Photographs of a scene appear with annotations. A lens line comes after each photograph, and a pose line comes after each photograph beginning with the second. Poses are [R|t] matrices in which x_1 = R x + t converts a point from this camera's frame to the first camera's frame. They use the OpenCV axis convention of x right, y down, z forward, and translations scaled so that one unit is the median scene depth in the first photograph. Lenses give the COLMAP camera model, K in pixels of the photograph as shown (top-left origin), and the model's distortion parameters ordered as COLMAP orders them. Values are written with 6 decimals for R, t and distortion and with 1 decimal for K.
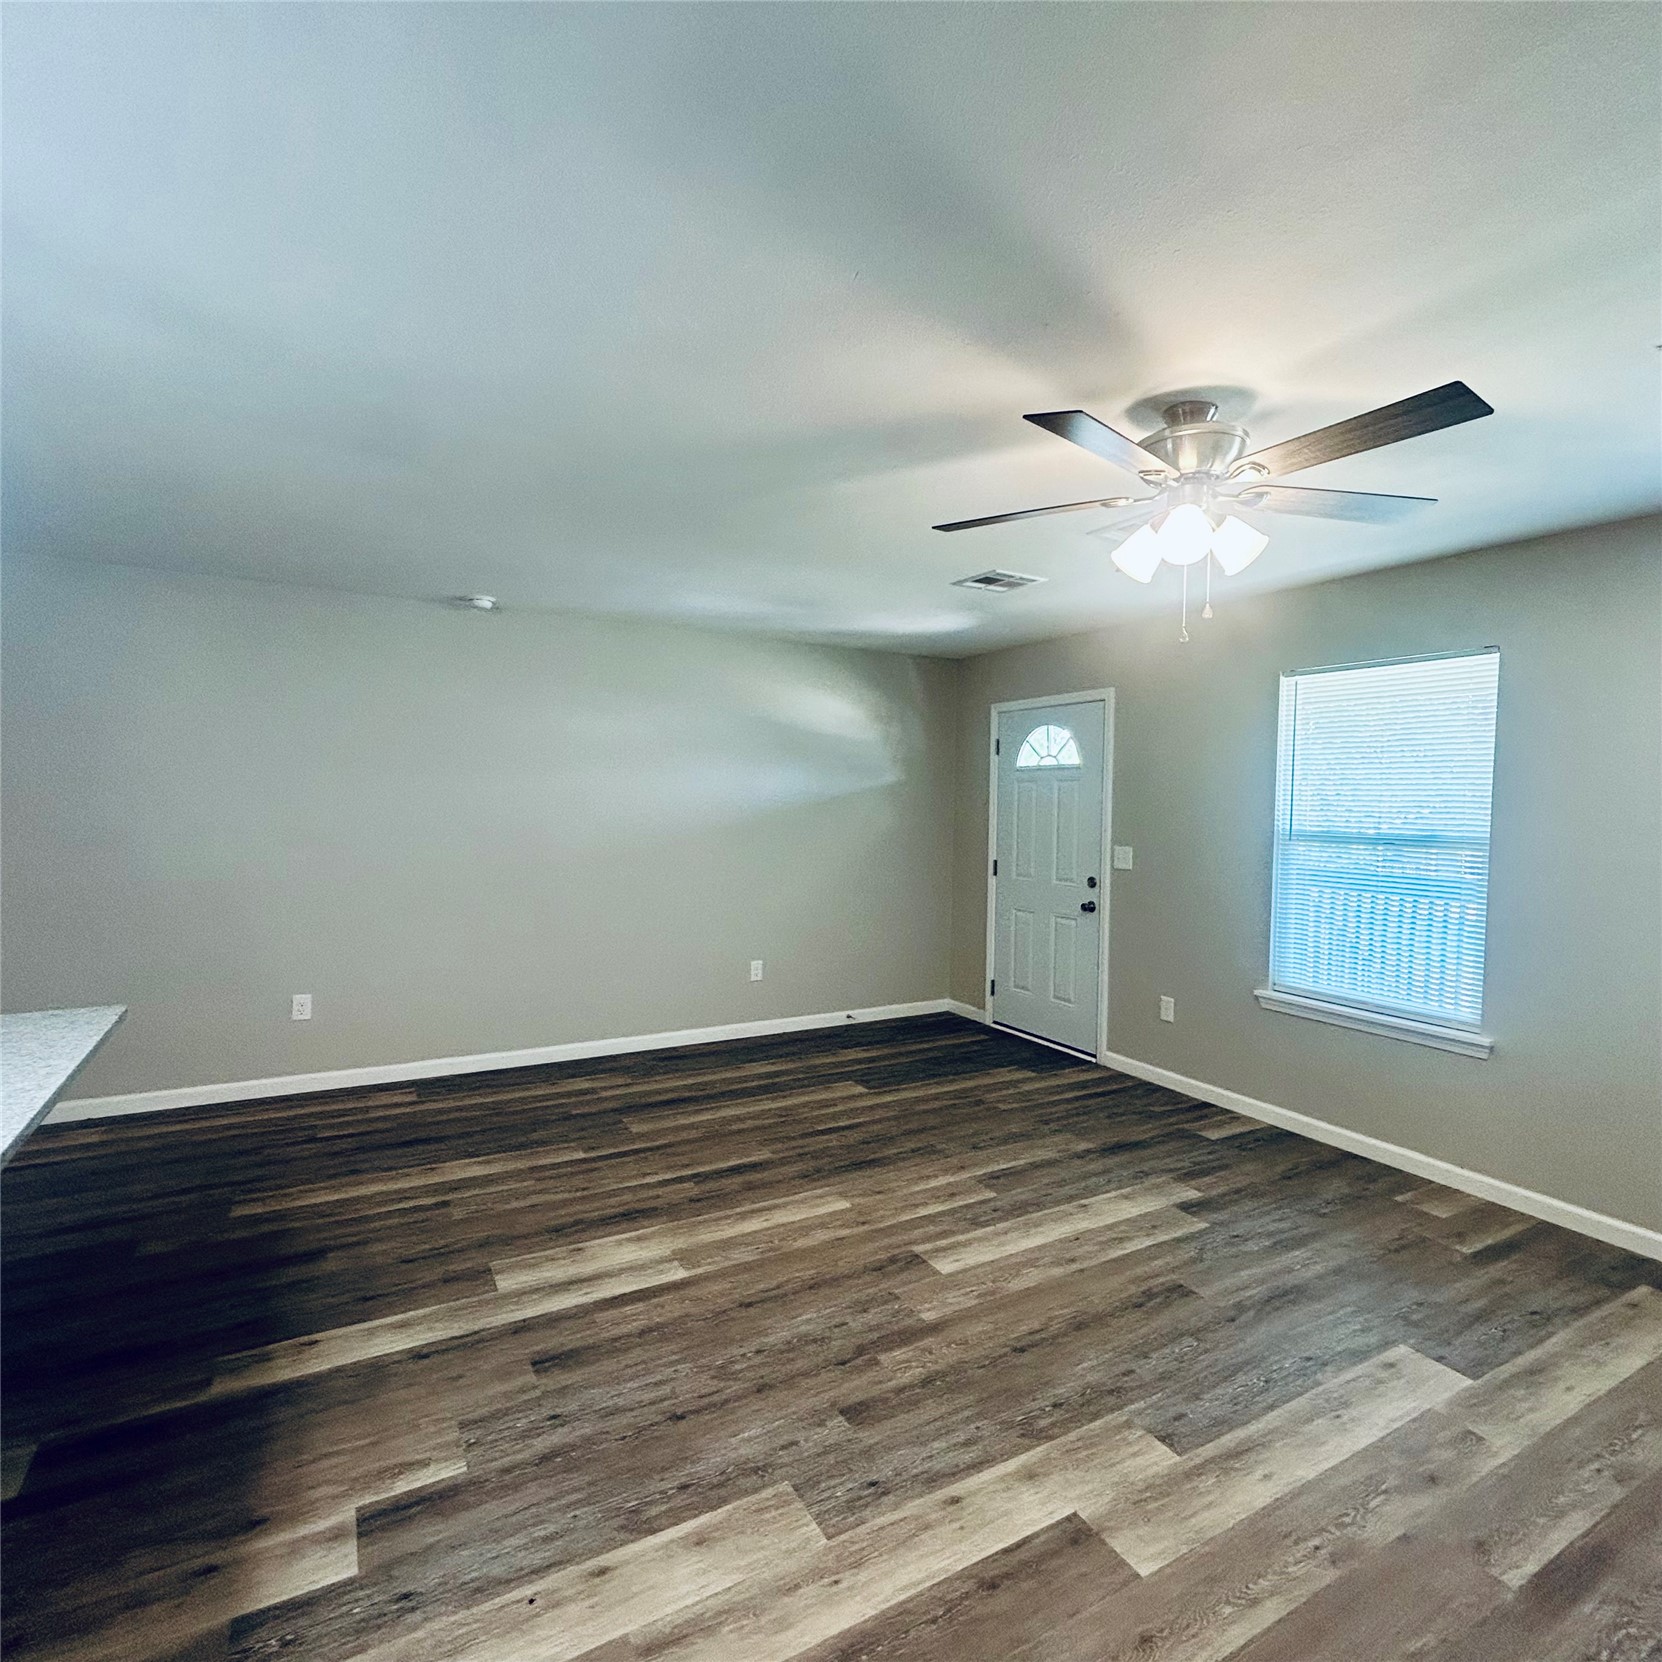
lens RADIAL K [[899.3, 0, 831.0], [0, 899.3, 831.0], [0, 0, 1]] dist [-0.006548, 0.007498]
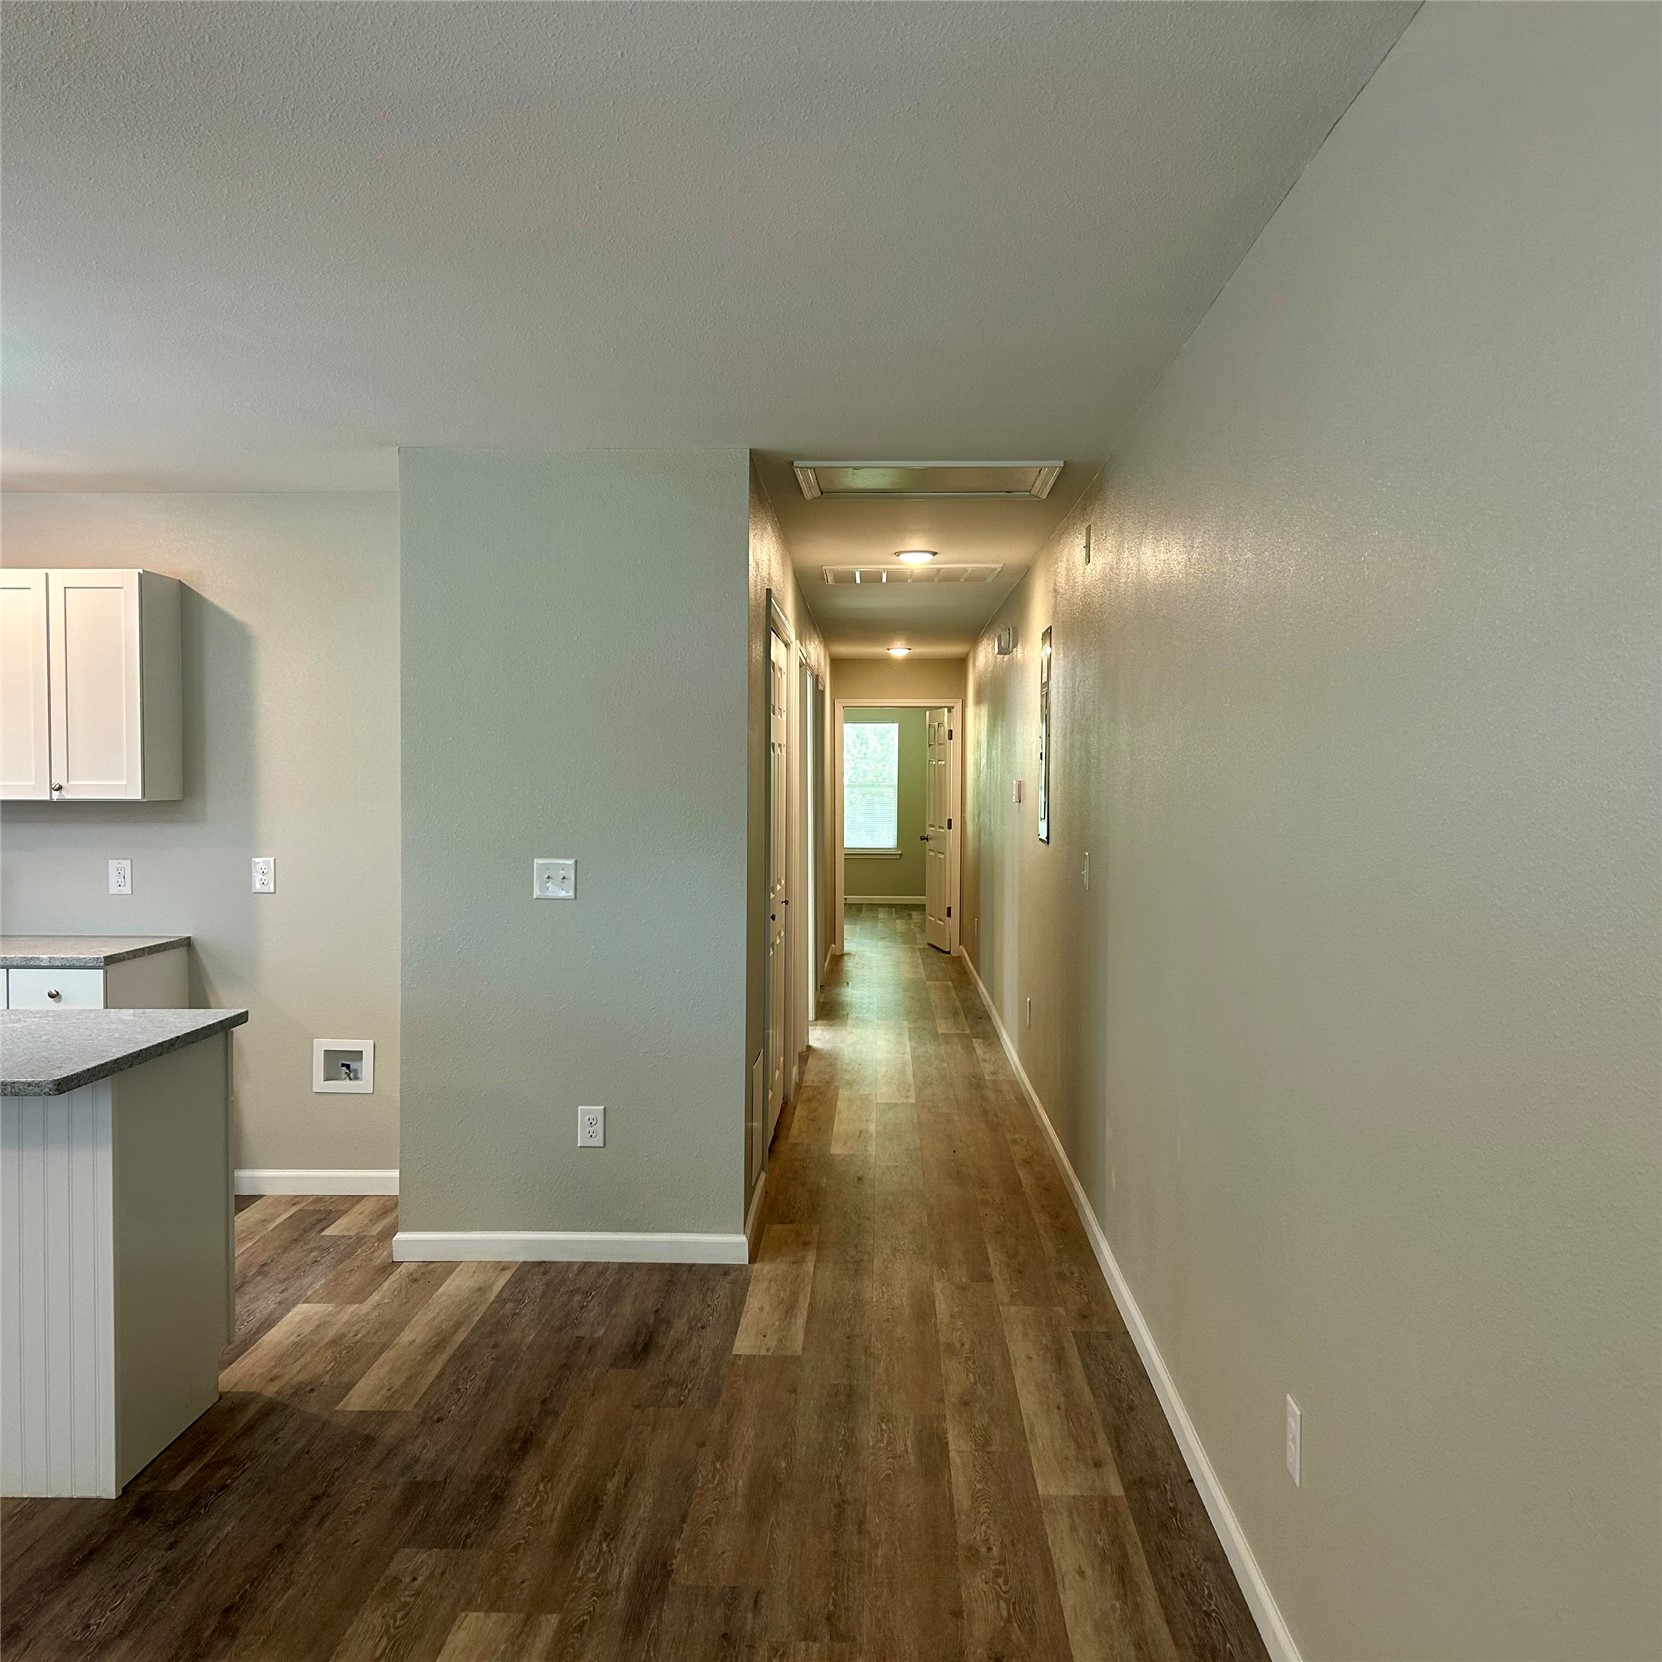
lens RADIAL K [[1674.3, 0, 831.0], [0, 1674.3, 831.0], [0, 0, 1]] dist [0.055501, -0.027767]
pose [[-0.519604, 0.011543, -0.854329, 0.050832], [-0.041840, 0.998365, 0.038936, -0.068742], [0.853382, 0.055977, -0.518272, 1.732301]]
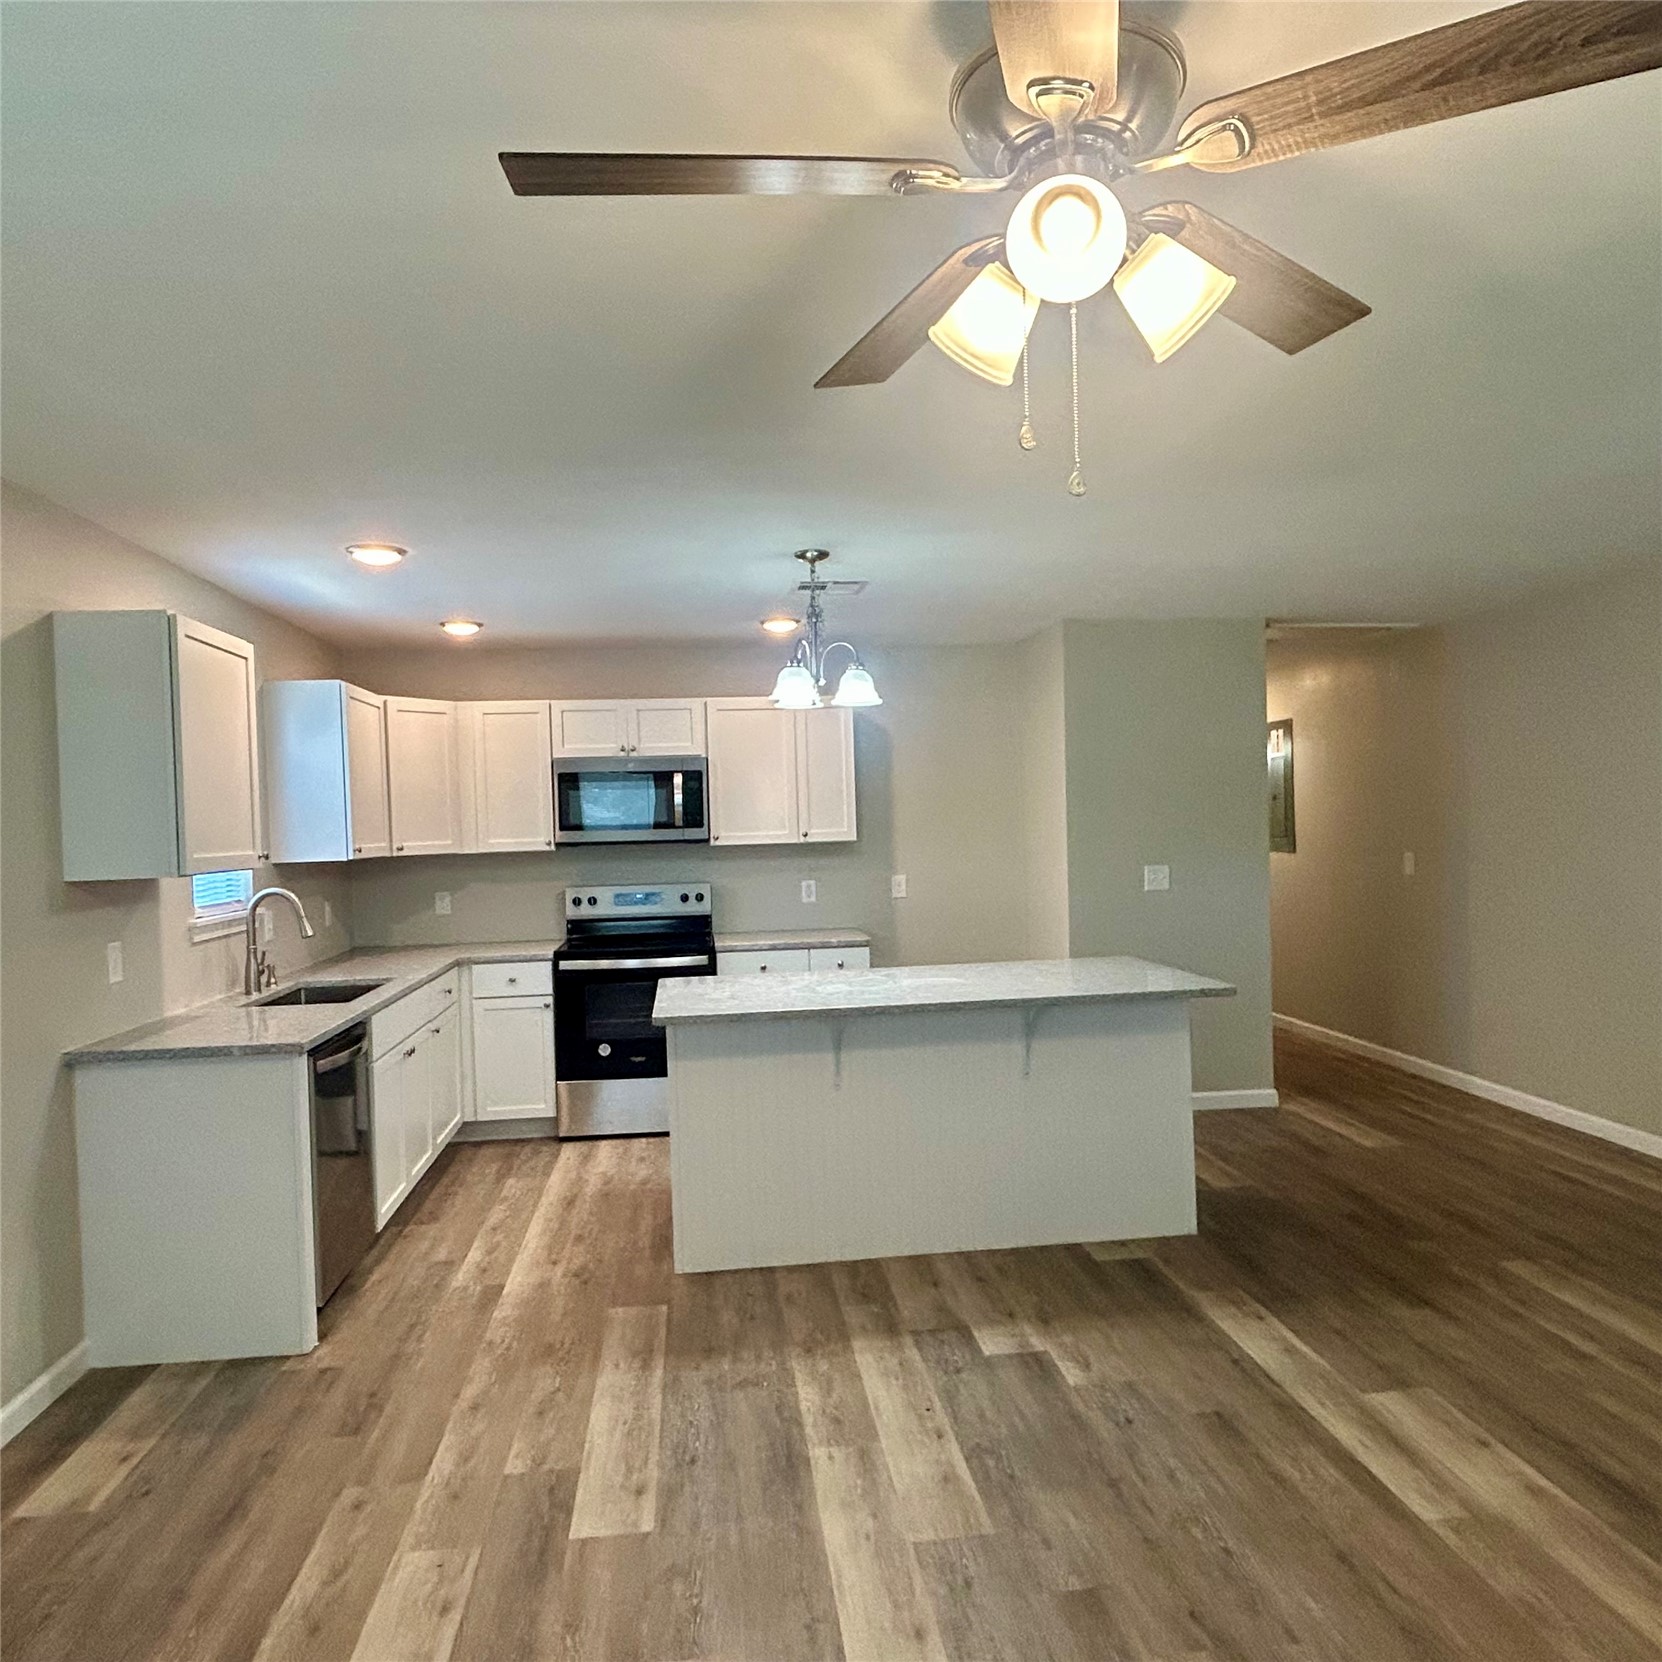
lens RADIAL K [[1184.8, 0, 831.0], [0, 1184.8, 831.0], [0, 0, 1]] dist [-0.004376, -0.010654]
pose [[-0.388870, 0.000666, -0.921293, 0.783754], [-0.011437, 0.999919, 0.005550, -0.025863], [0.921222, 0.012695, -0.388830, 0.866760]]
